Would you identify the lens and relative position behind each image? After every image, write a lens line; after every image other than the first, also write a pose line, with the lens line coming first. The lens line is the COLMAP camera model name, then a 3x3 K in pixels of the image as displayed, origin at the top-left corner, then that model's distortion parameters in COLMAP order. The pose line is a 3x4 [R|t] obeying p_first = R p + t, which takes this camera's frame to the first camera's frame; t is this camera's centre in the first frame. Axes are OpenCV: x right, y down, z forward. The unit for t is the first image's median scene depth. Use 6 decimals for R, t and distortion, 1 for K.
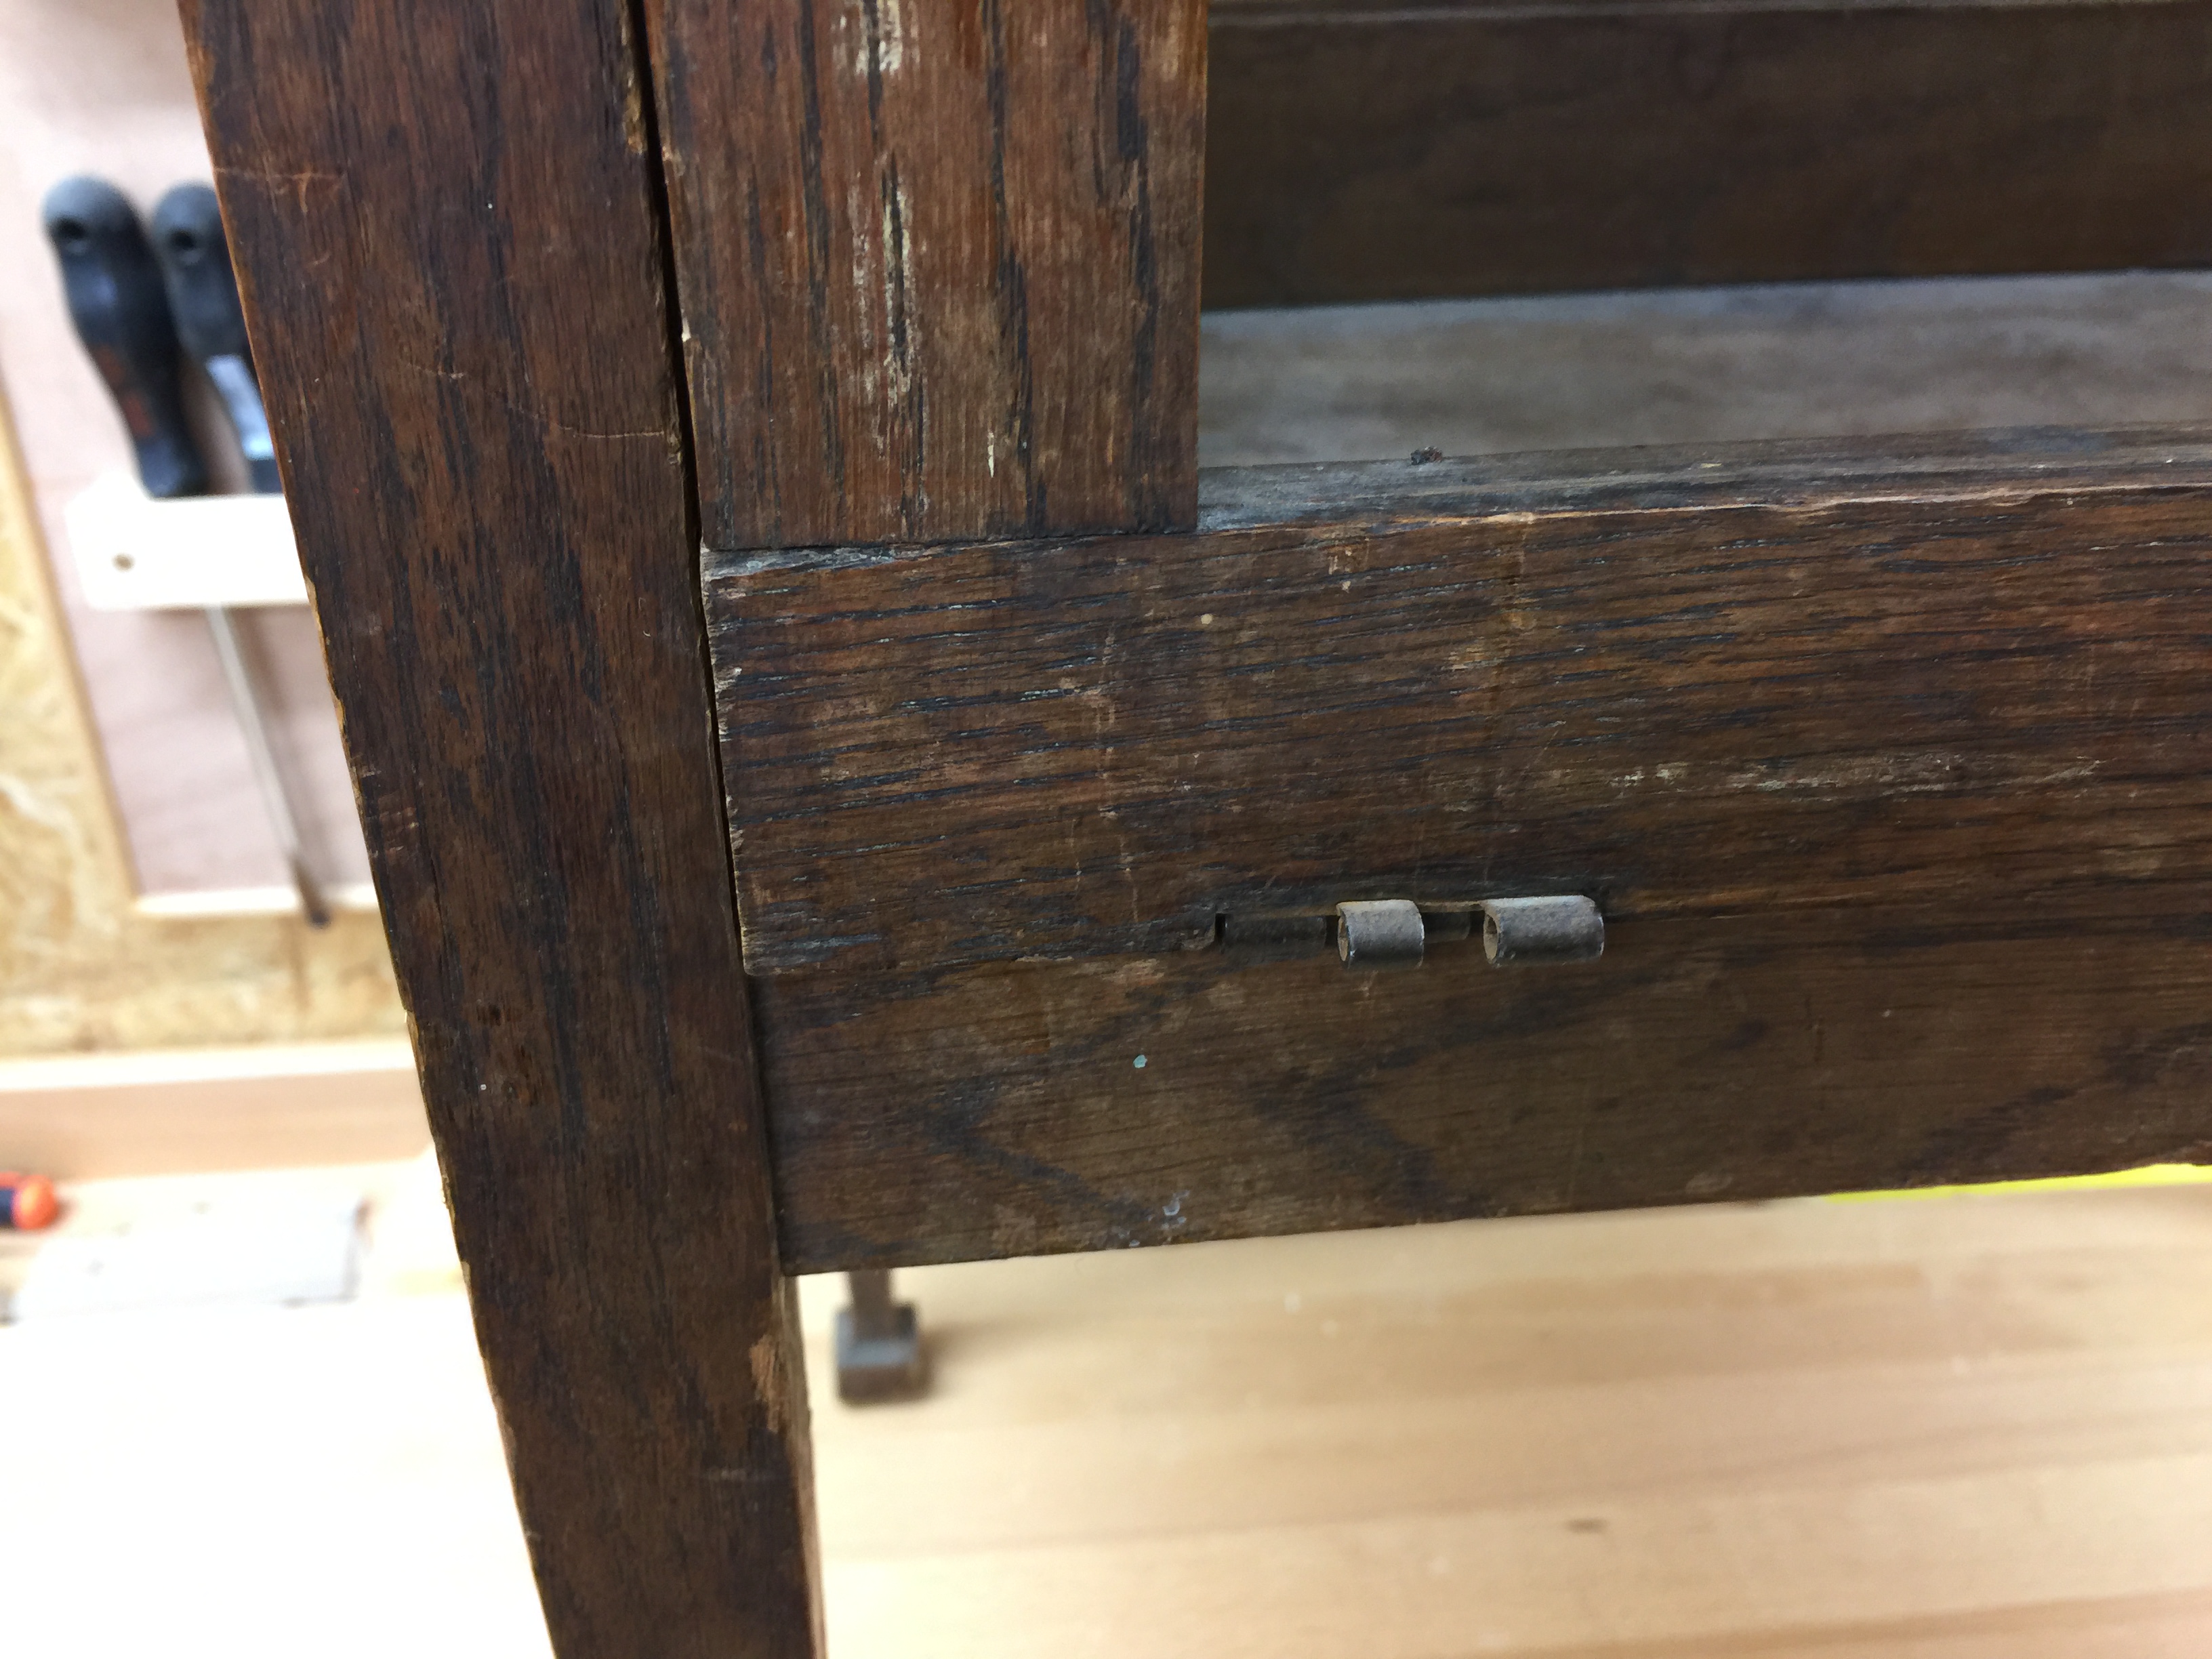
lens RADIAL K [[1887.2, 0, 1116.6], [0, 1887.2, 821.9], [0, 0, 1]] dist [0.081867, -0.128462]
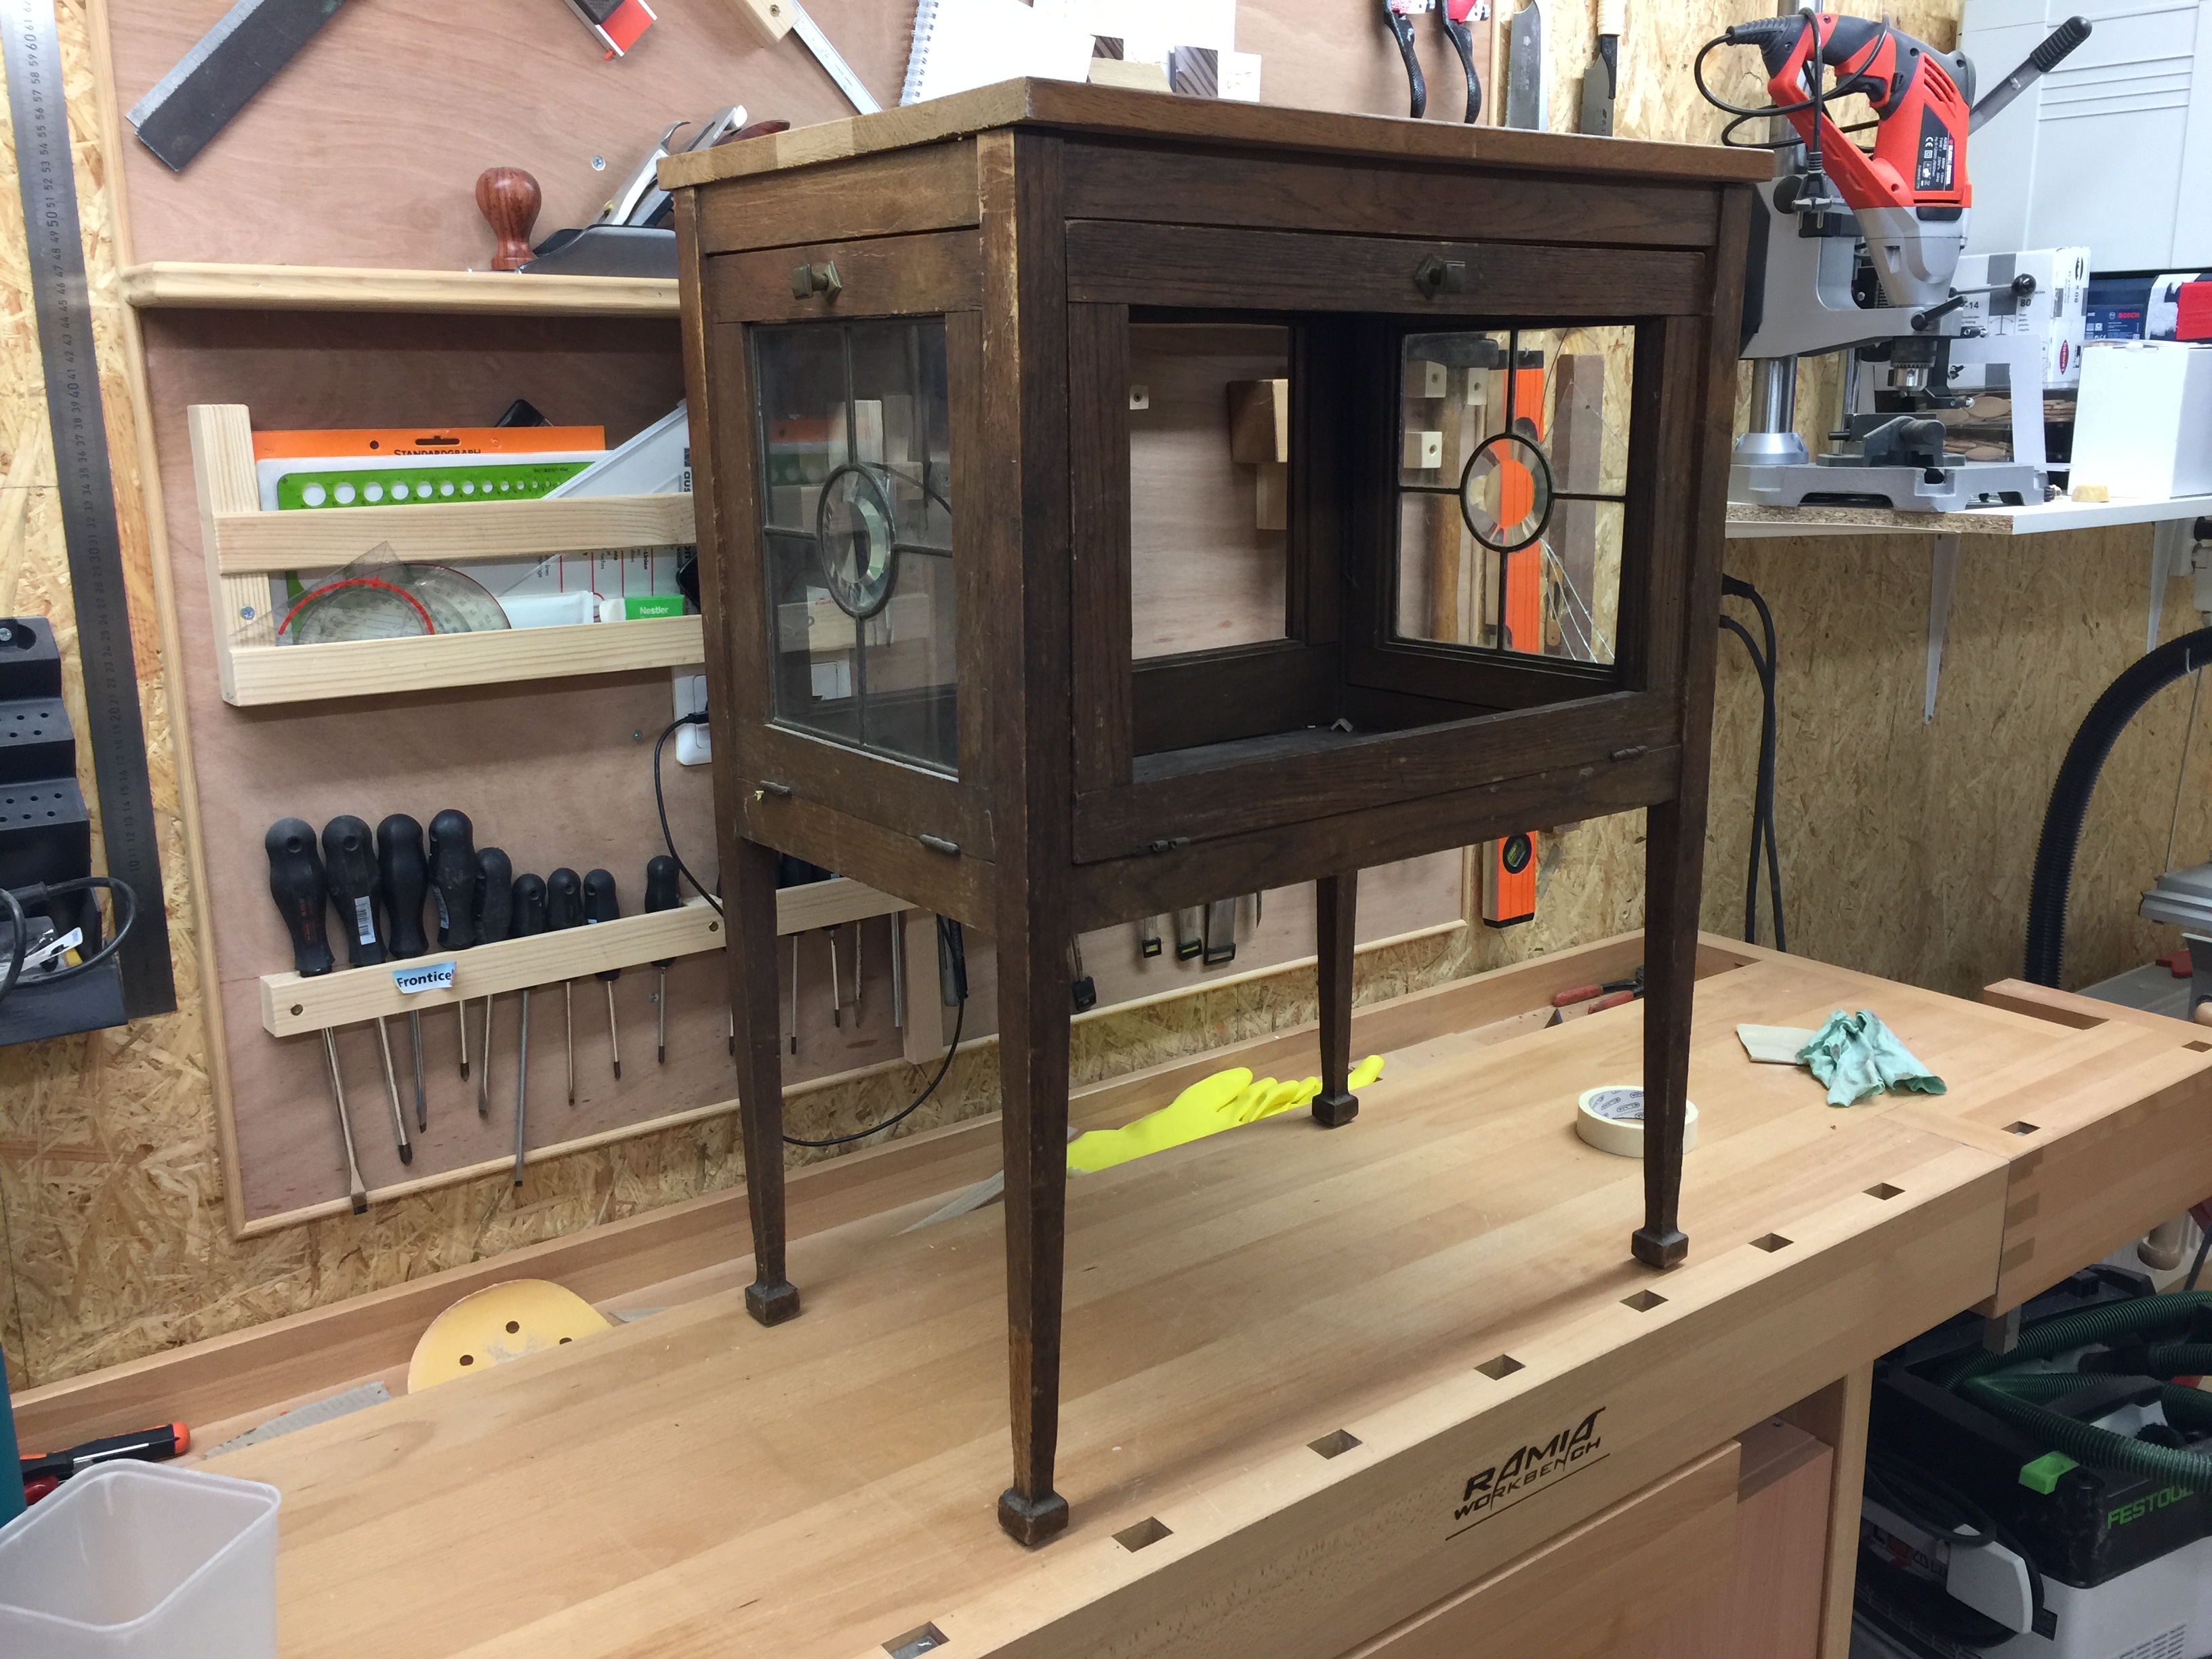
lens RADIAL K [[1887.2, 0, 1115.0], [0, 1887.2, 814.4], [0, 0, 1]] dist [0.081867, -0.128462]
pose [[0.839863, -0.117956, 0.529827, -0.850742], [0.269699, 0.937772, -0.218738, 0.333379], [-0.471056, 0.326604, 0.819412, -1.060337]]
